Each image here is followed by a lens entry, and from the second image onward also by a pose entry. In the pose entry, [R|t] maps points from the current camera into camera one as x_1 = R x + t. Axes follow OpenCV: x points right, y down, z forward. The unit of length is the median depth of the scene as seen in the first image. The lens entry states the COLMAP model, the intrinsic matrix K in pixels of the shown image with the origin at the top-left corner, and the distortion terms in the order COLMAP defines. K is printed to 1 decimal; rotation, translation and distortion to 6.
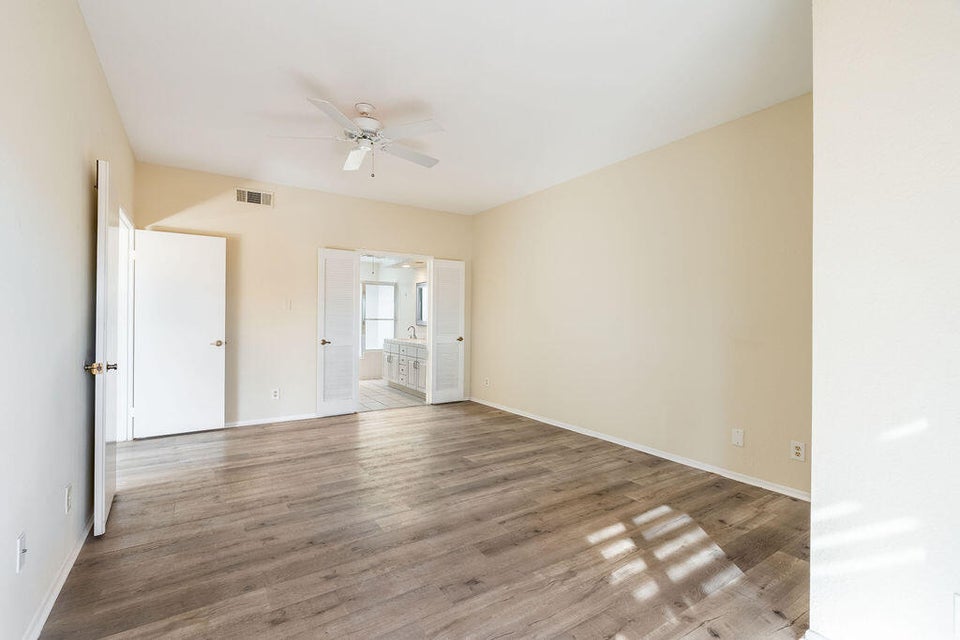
lens RADIAL K [[429.7, 0, 480.9], [0, 429.7, 318.5], [0, 0, 1]] dist [-0.008167, 0.002317]
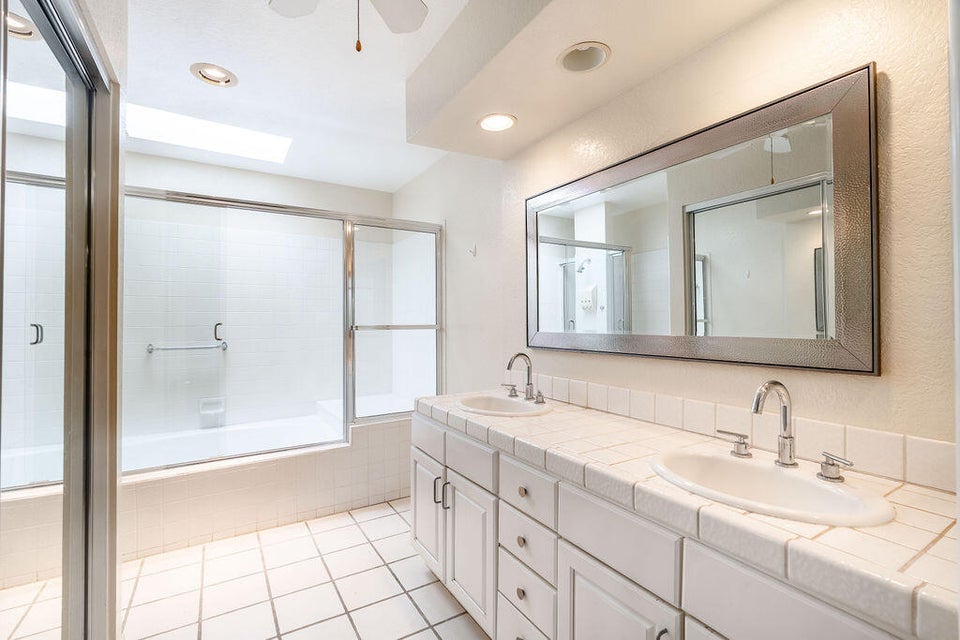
lens RADIAL K [[429.7, 0, 477.3], [0, 429.7, 316.2], [0, 0, 1]] dist [-0.008167, 0.002317]
pose [[0.999281, -0.015536, -0.034583, -0.157278], [0.015100, 0.999804, -0.012833, -0.001433], [0.034775, 0.012302, 0.999319, 0.649120]]
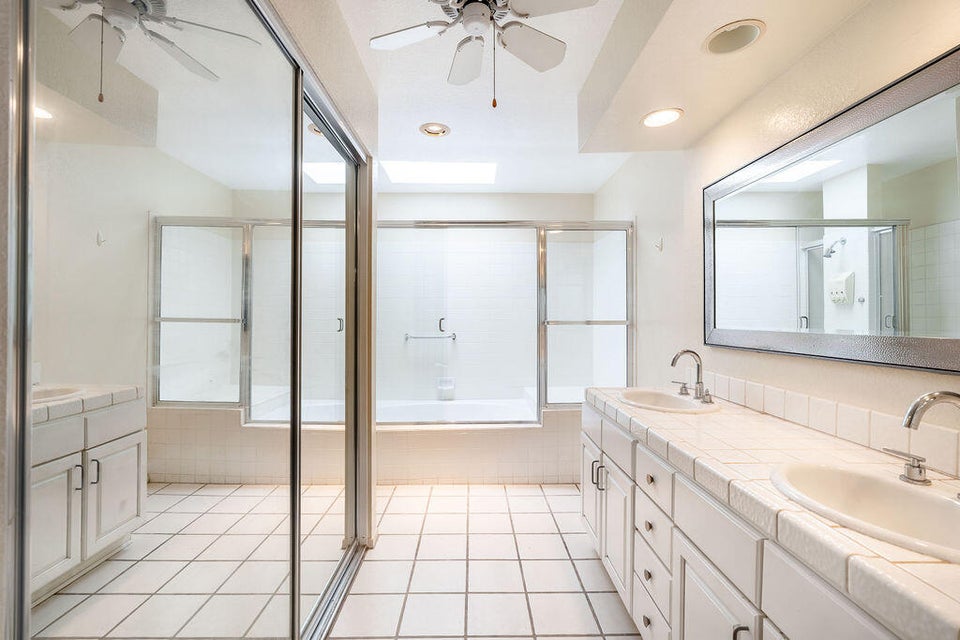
lens RADIAL K [[429.7, 0, 475.6], [0, 429.7, 316.5], [0, 0, 1]] dist [-0.008167, 0.002317]
pose [[0.838194, -0.013708, -0.545200, -0.112059], [0.009644, 0.999900, -0.010314, -0.000510], [0.545287, 0.003387, 0.838242, 0.632405]]
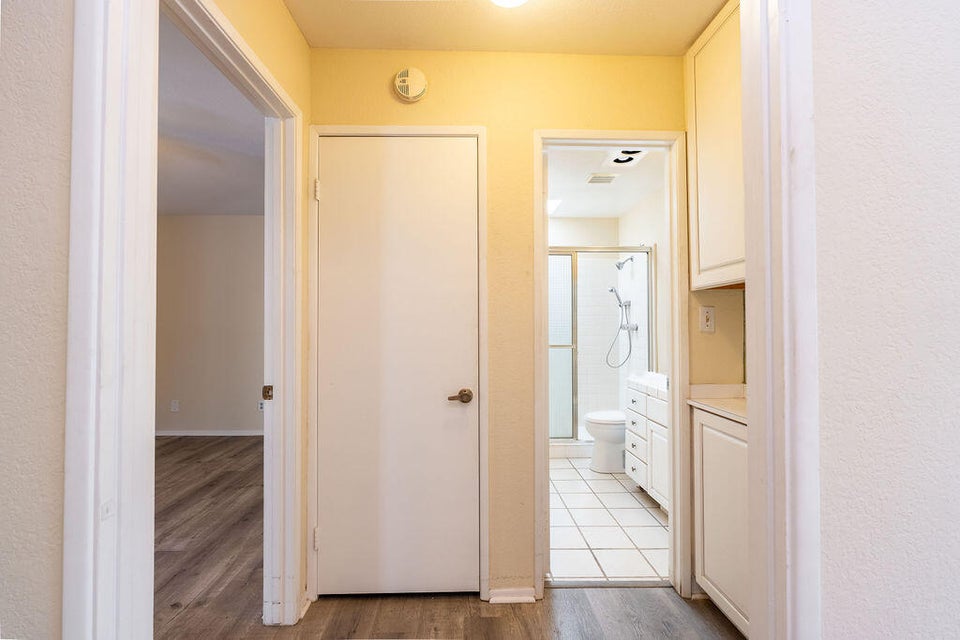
lens RADIAL K [[429.7, 0, 474.5], [0, 429.7, 320.6], [0, 0, 1]] dist [-0.008167, 0.002317]
pose [[0.857643, -0.001276, -0.514244, -0.117021], [-0.008536, 0.999824, -0.016717, 0.001399], [0.514174, 0.018727, 0.857481, 0.590355]]
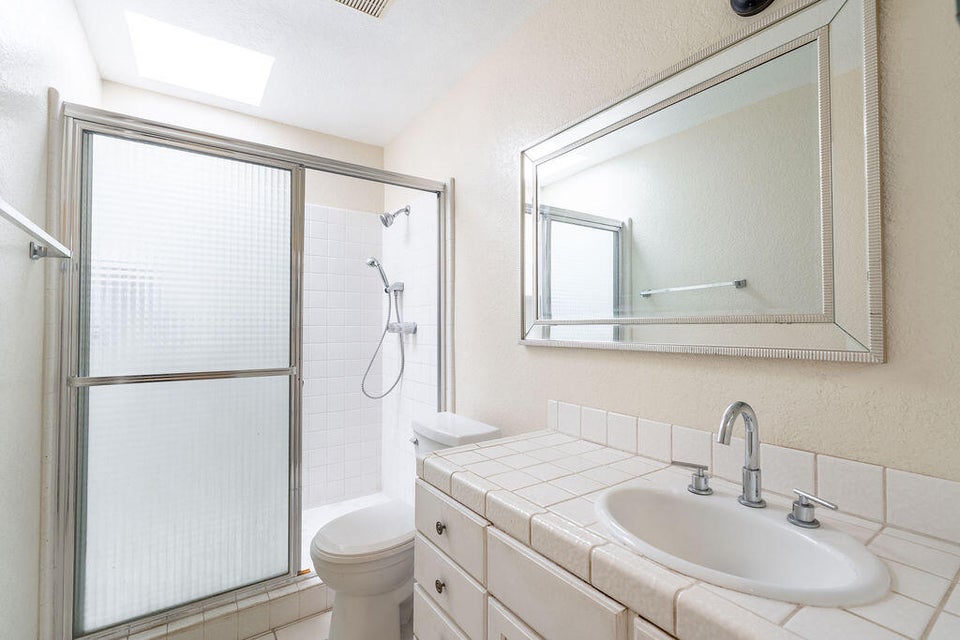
lens RADIAL K [[429.7, 0, 483.4], [0, 429.7, 320.2], [0, 0, 1]] dist [-0.008167, 0.002317]
pose [[0.998751, 0.010077, 0.048947, -0.140869], [-0.009156, 0.999777, -0.019006, 0.000360], [-0.049128, 0.018534, 0.998621, 0.679441]]
